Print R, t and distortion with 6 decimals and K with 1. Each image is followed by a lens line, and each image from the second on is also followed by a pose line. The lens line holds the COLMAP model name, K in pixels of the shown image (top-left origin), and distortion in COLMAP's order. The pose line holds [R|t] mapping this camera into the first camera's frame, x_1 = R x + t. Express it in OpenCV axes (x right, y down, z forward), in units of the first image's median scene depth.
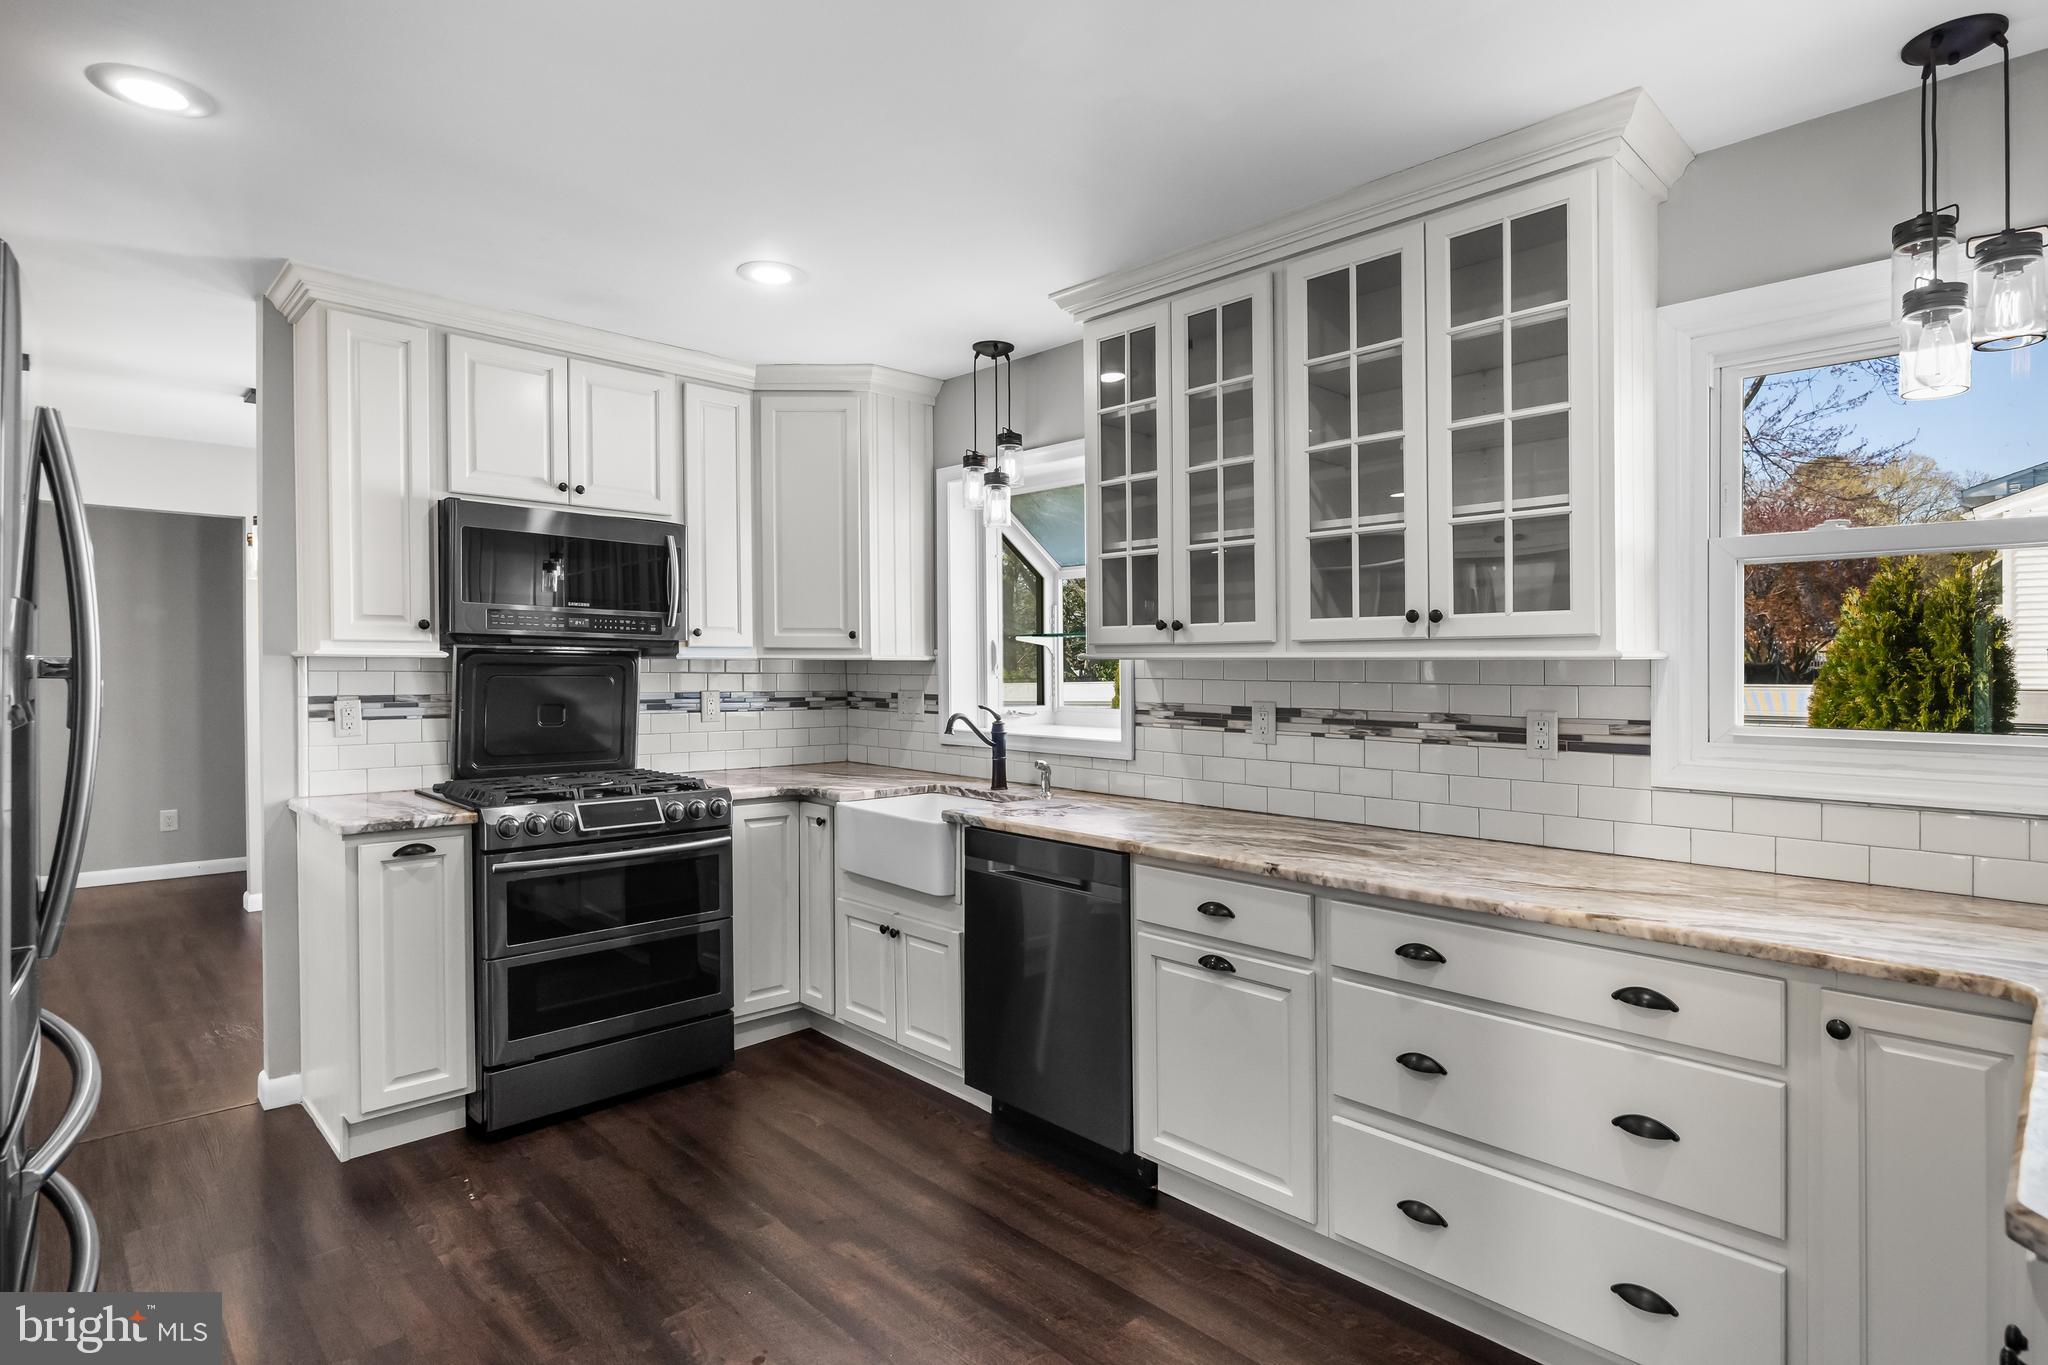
lens RADIAL K [[1017.3, 0, 1024.0], [0, 1017.3, 682.5], [0, 0, 1]] dist [-0.003268, -0.000412]
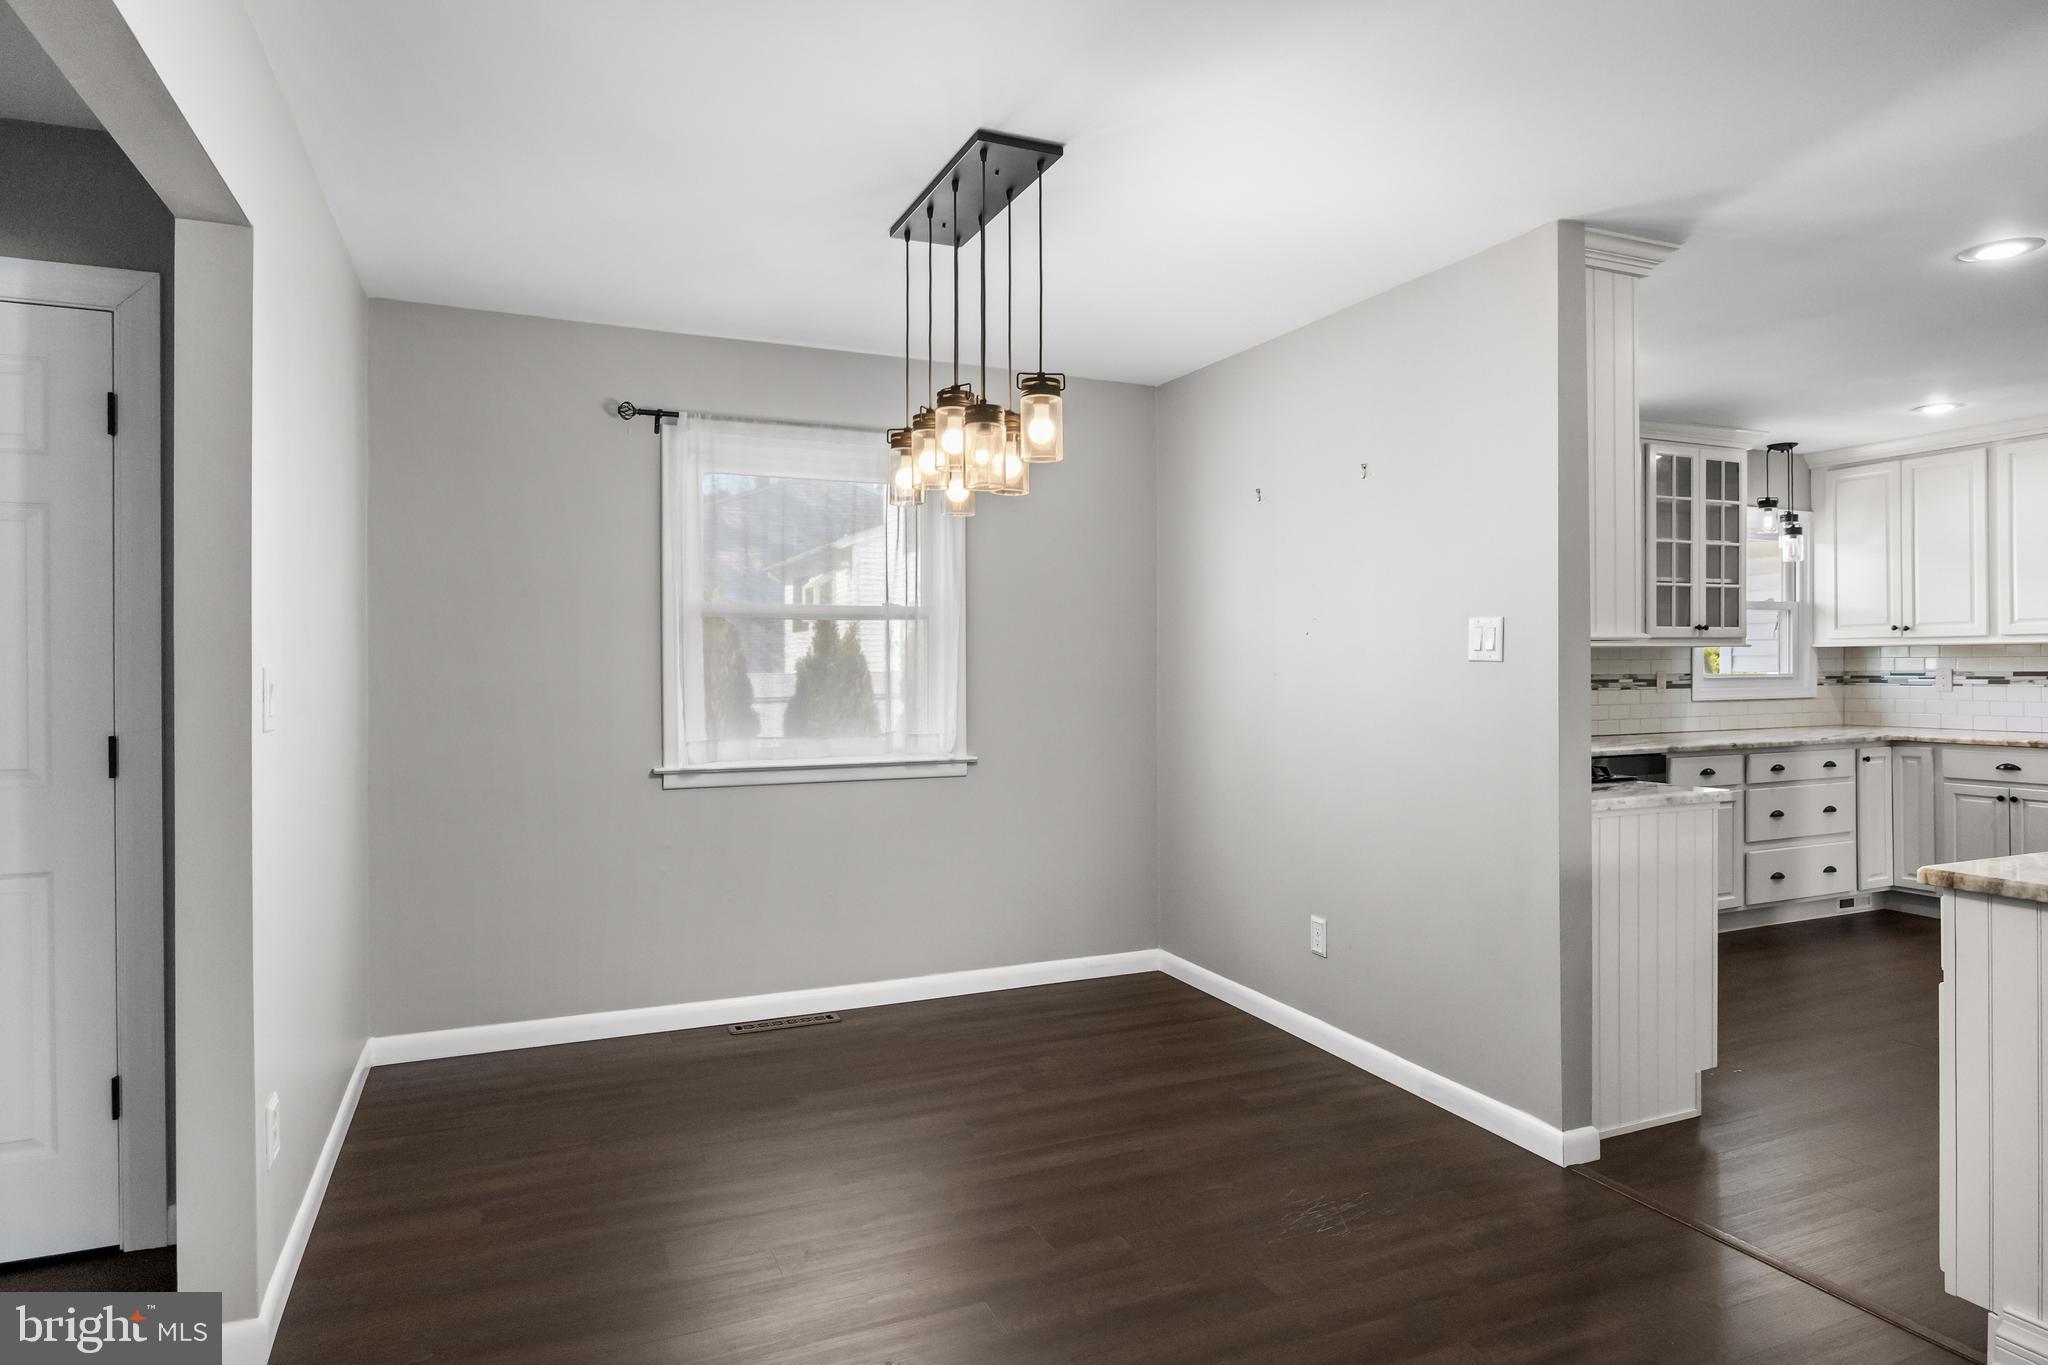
lens RADIAL K [[1156.1, 0, 1024.0], [0, 1156.1, 682.5], [0, 0, 1]] dist [0.003424, 0.000833]
pose [[0.319796, -0.016685, 0.947340, -2.446333], [0.016611, 0.999790, 0.012001, -0.001145], [-0.947341, 0.011899, 0.320006, 1.587776]]
